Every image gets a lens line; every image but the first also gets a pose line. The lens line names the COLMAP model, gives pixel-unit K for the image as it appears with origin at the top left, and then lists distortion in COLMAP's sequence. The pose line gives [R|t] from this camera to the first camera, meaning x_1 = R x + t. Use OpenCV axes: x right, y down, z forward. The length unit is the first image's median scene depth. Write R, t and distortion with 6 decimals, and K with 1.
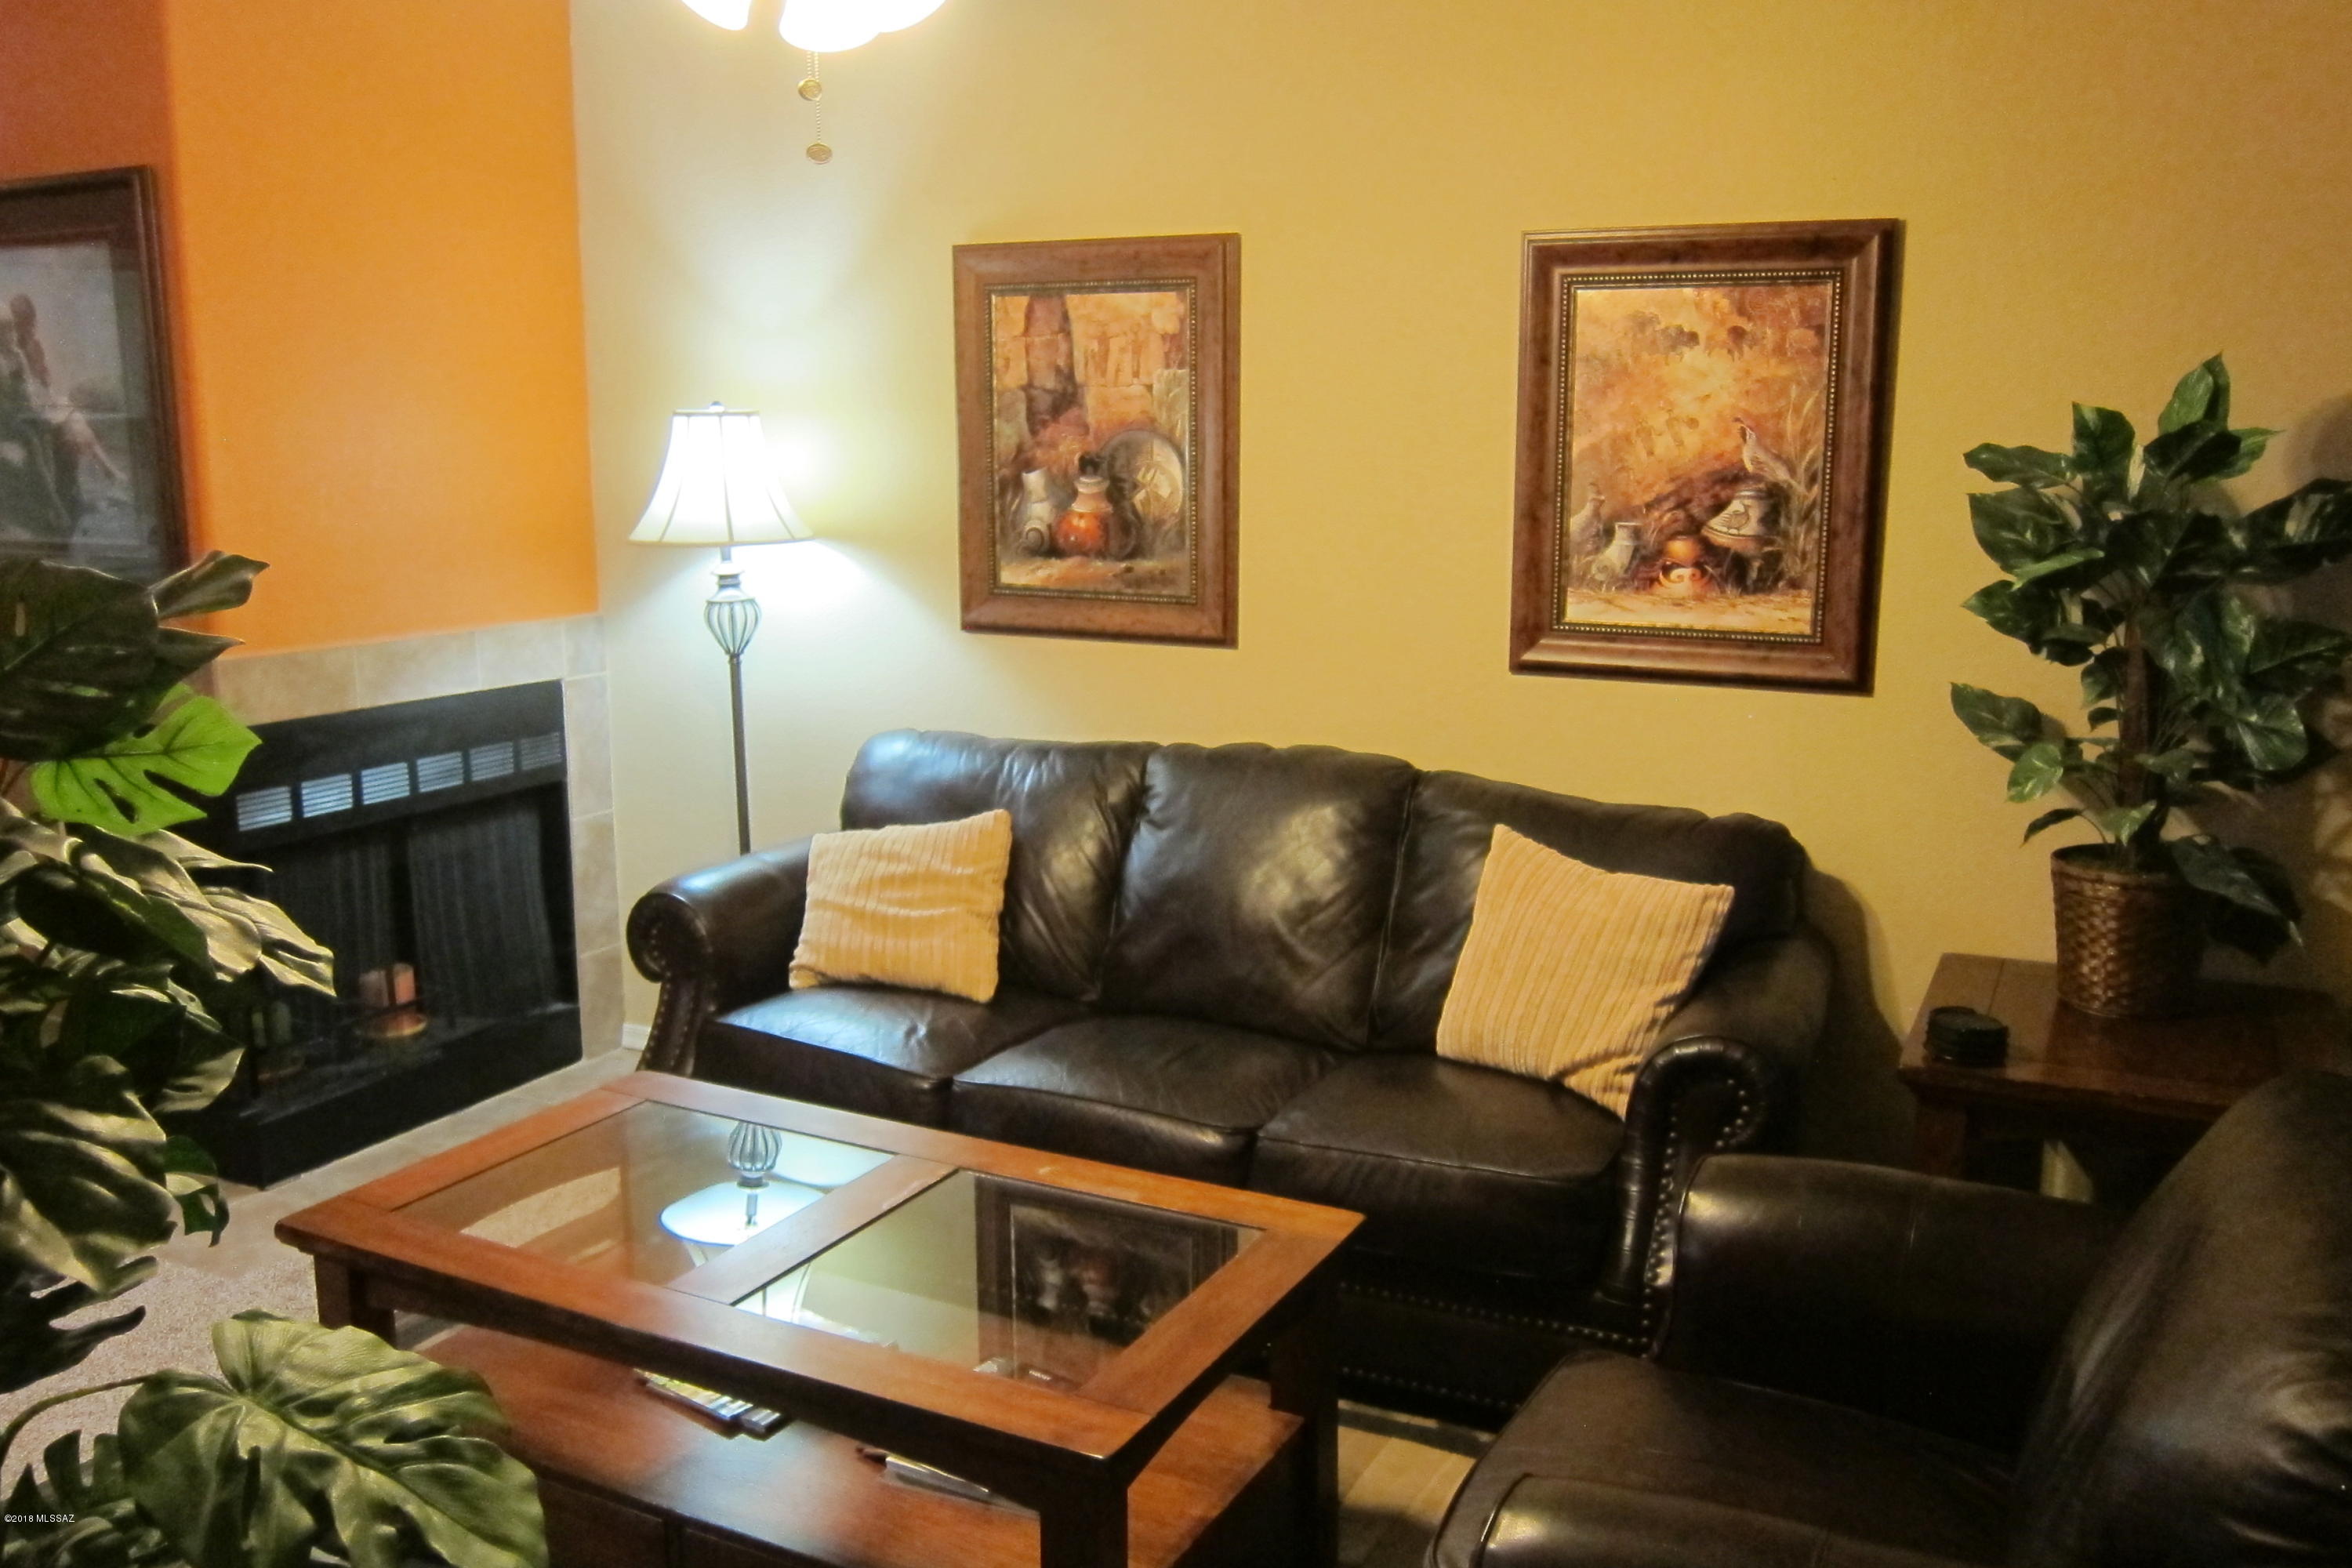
lens RADIAL K [[1951.8, 0, 1172.4], [0, 1951.8, 780.6], [0, 0, 1]] dist [-0.044099, 0.014922]
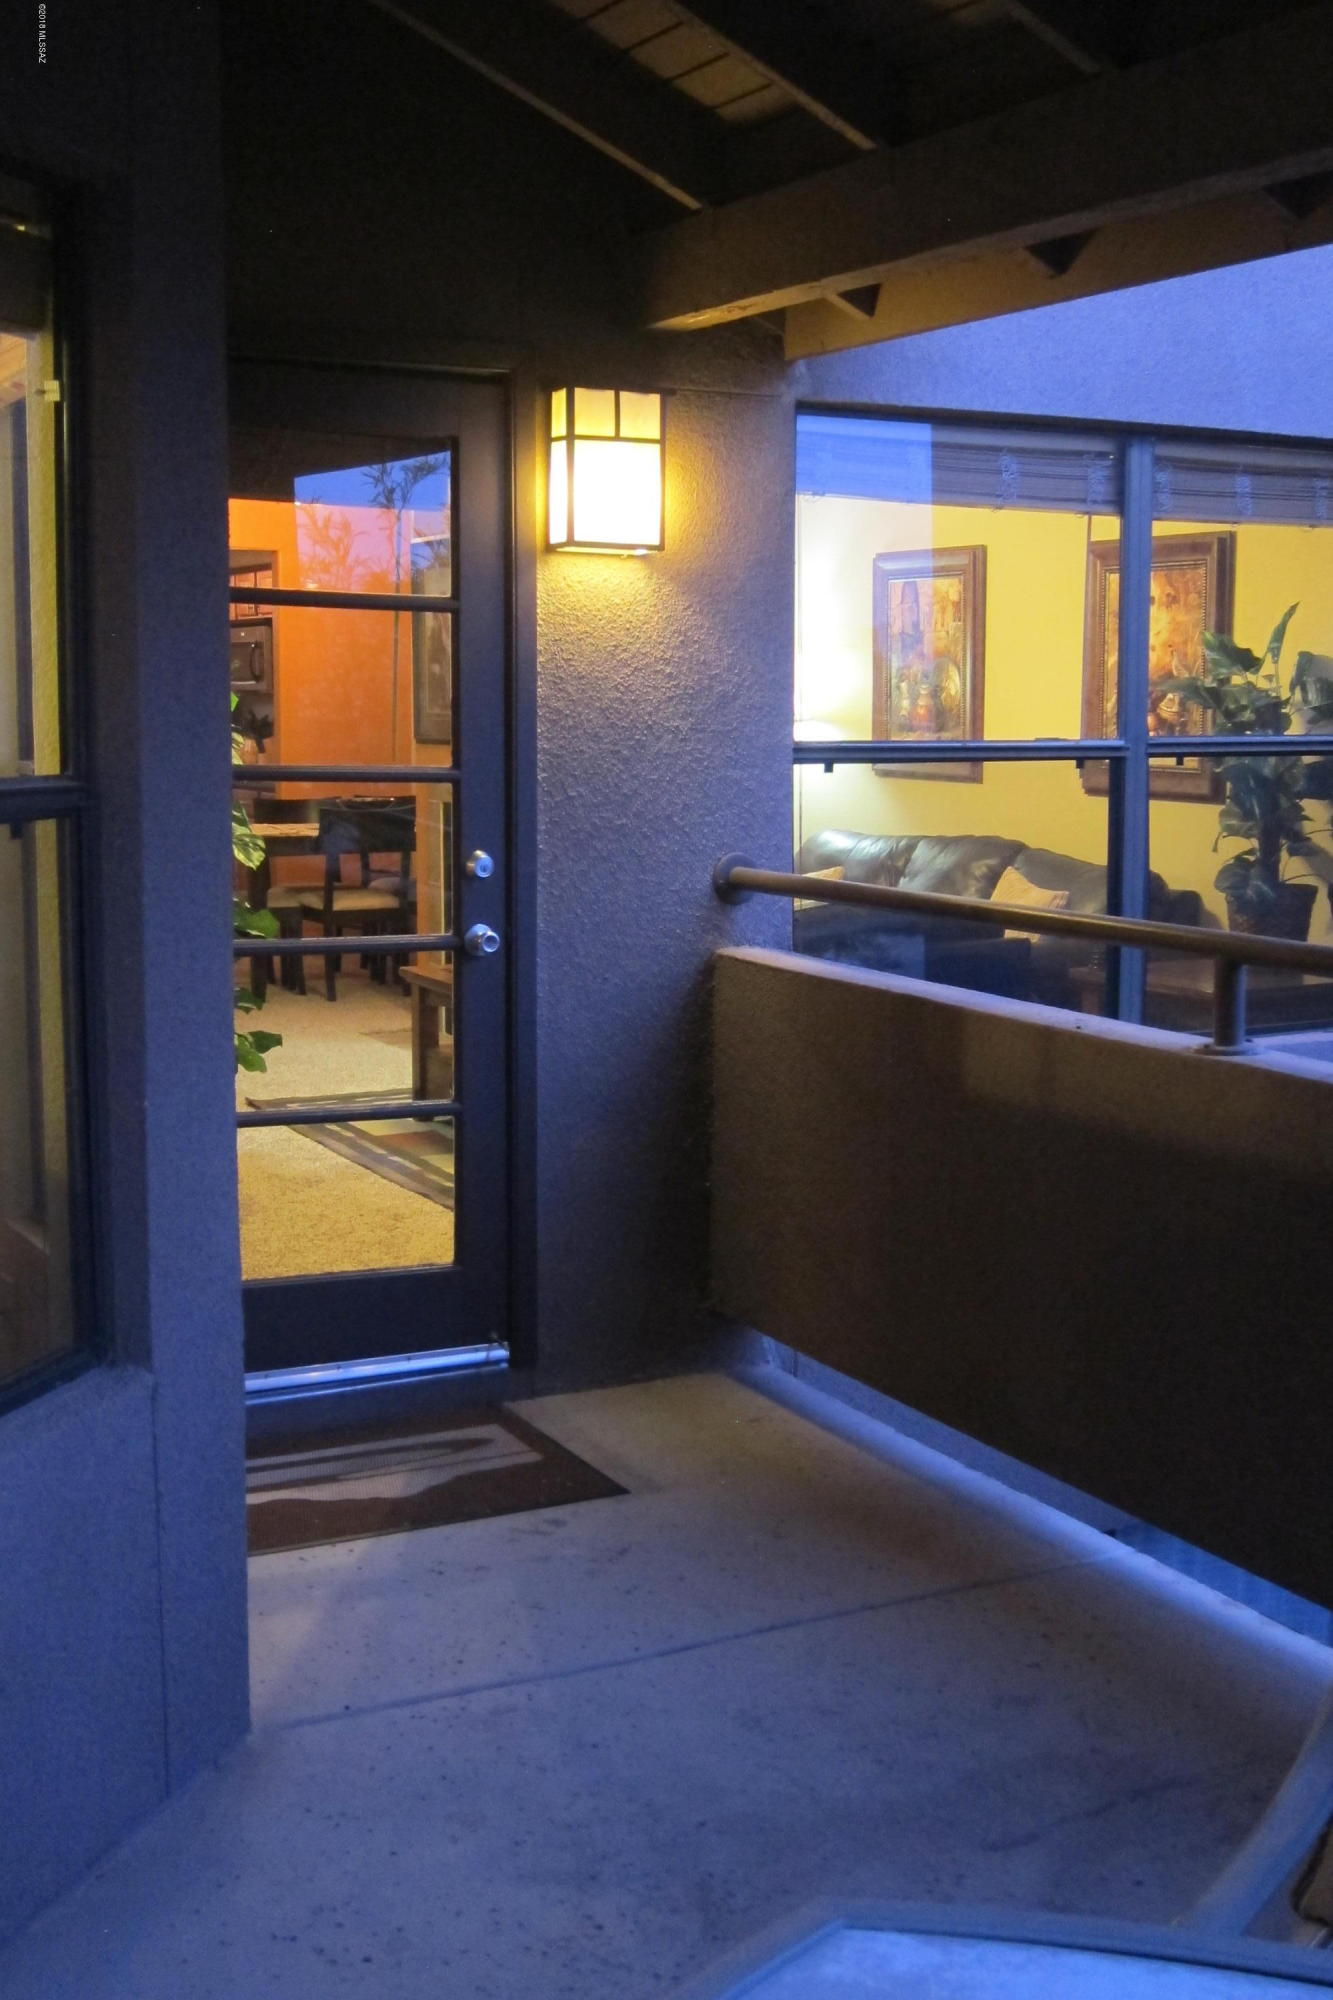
lens RADIAL K [[2430.3, 0, 667.1], [0, 2430.3, 980.8], [0, 0, 1]] dist [-0.042195, 0.000000]
pose [[0.820460, 0.070745, -0.567309, 1.037225], [-0.108537, 0.993542, -0.033072, 0.206124], [0.561306, 0.088708, 0.822840, -0.896866]]
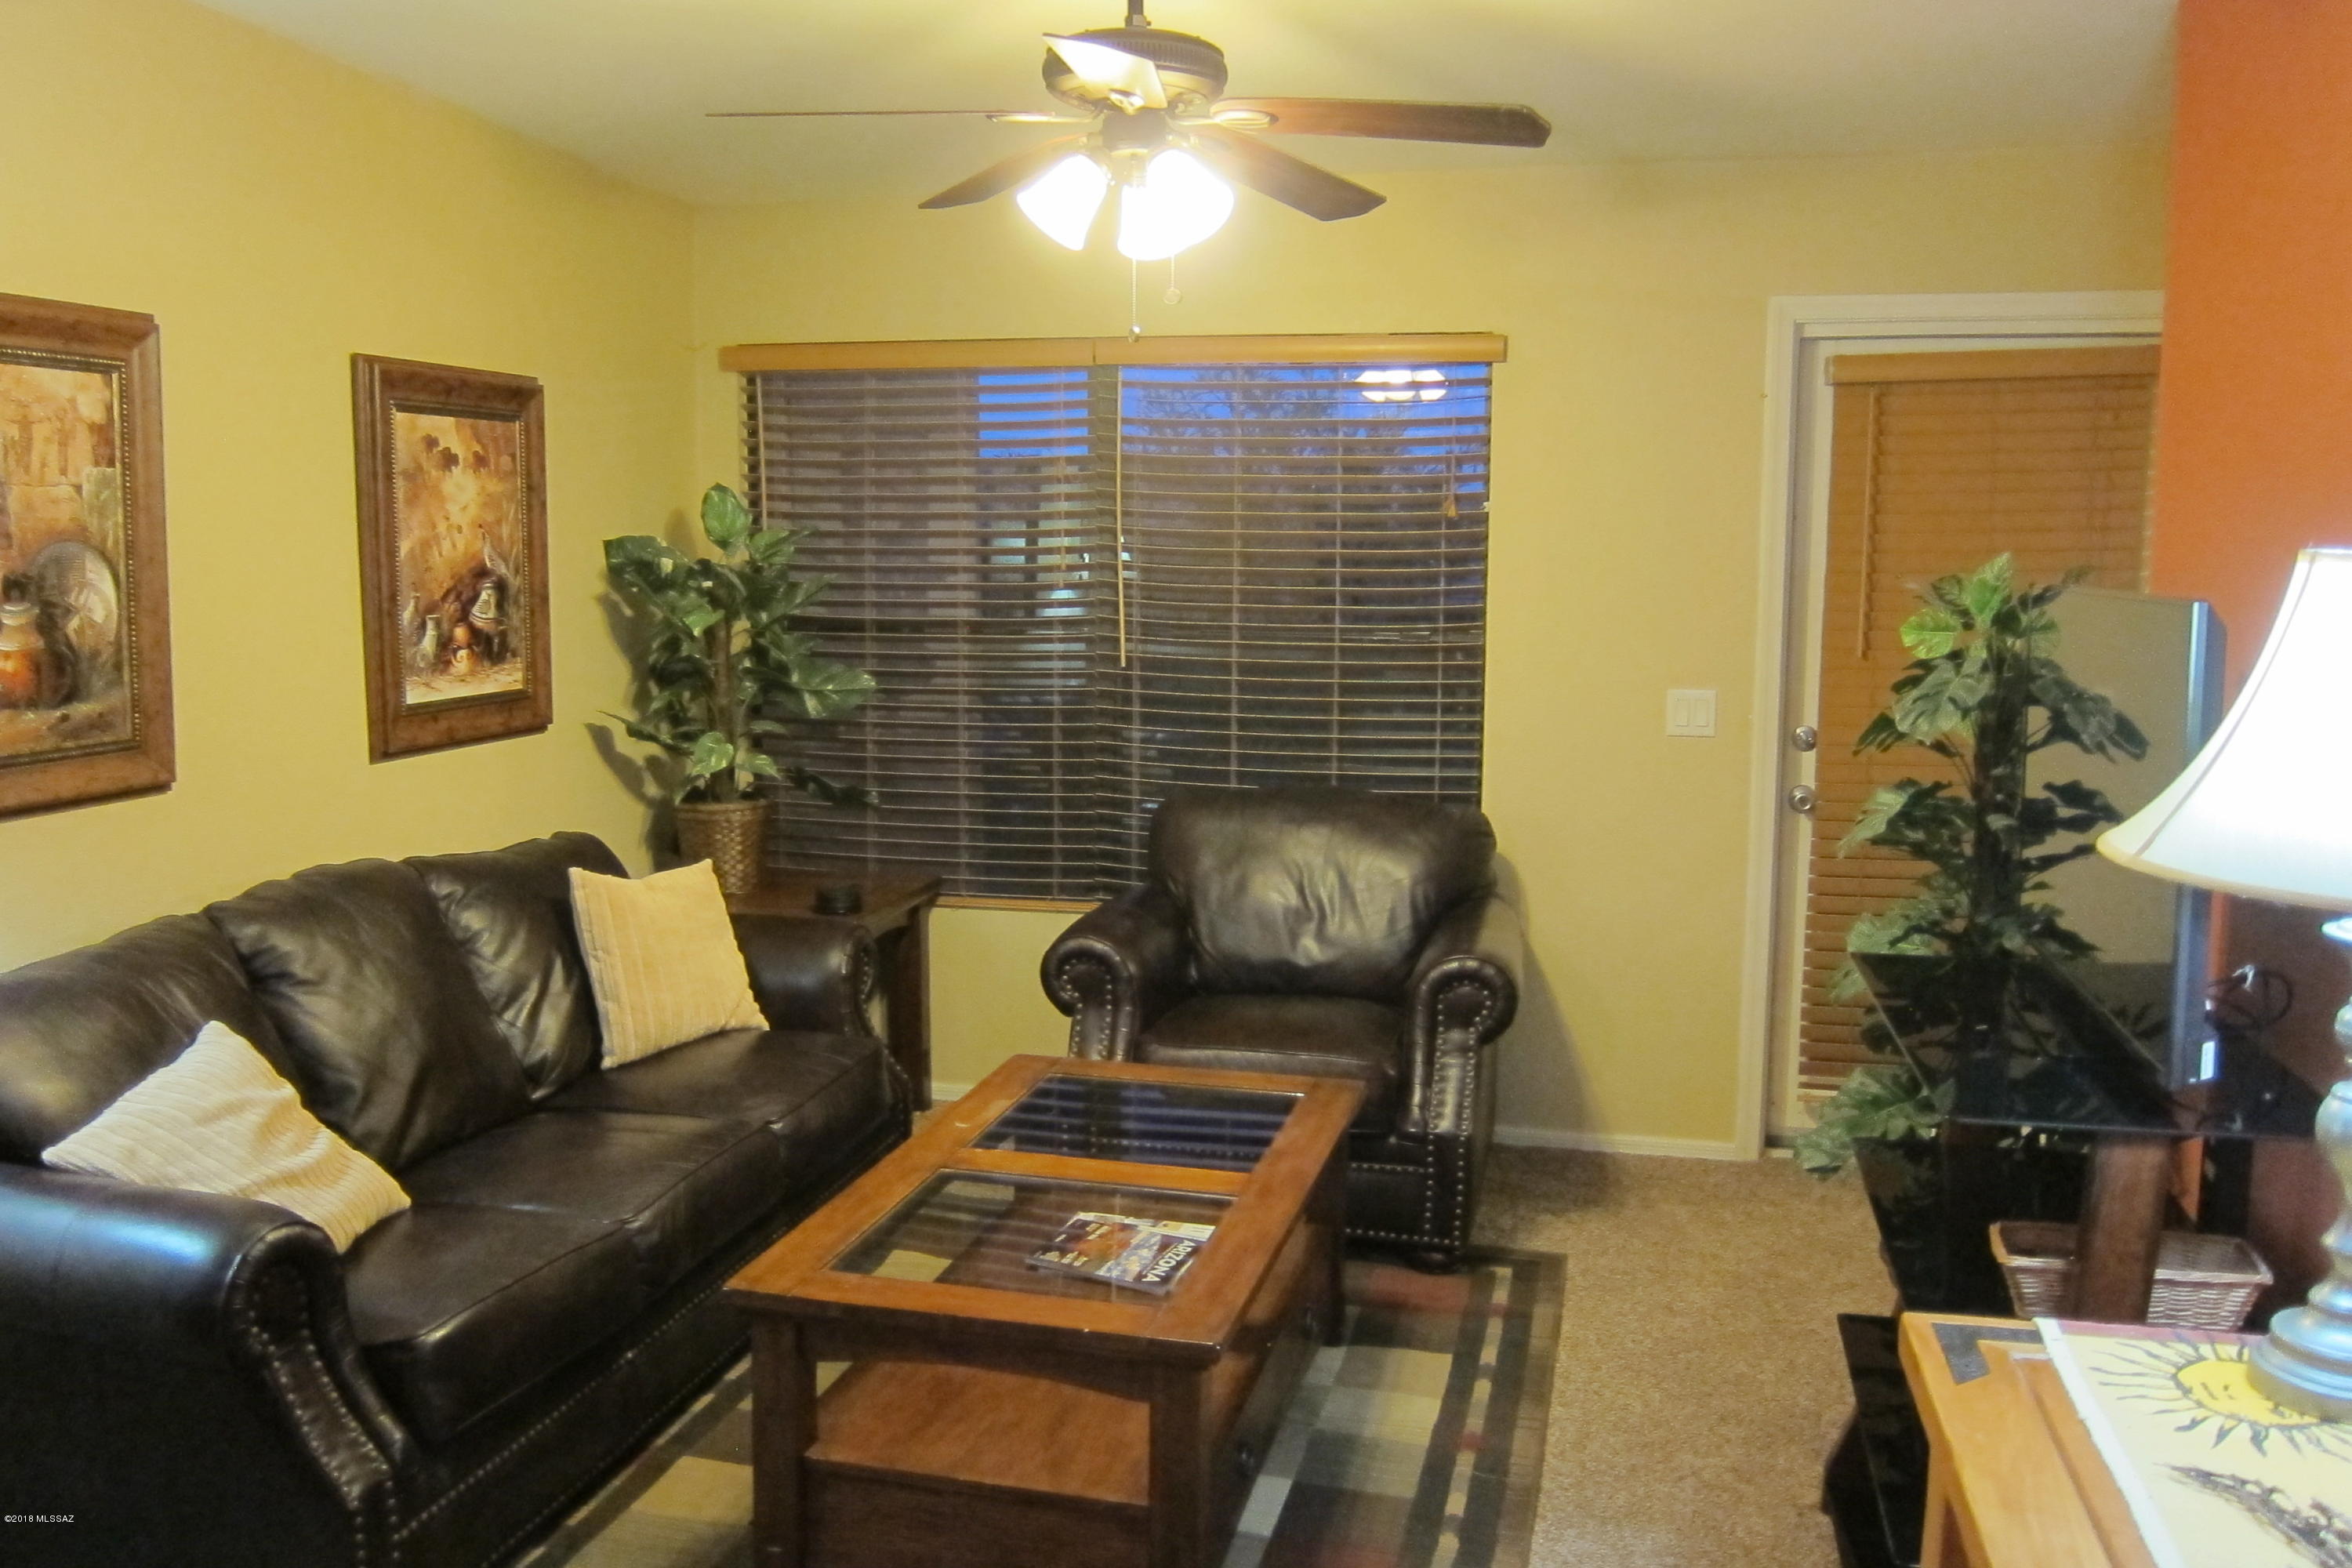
lens RADIAL K [[1951.8, 0, 1175.2], [0, 1951.8, 783.1], [0, 0, 1]] dist [-0.044099, 0.014922]
pose [[-0.222720, -0.129610, 0.966228, -0.901256], [0.170512, 0.970666, 0.169509, -0.142001], [-0.959855, 0.202507, -0.194086, 0.748236]]
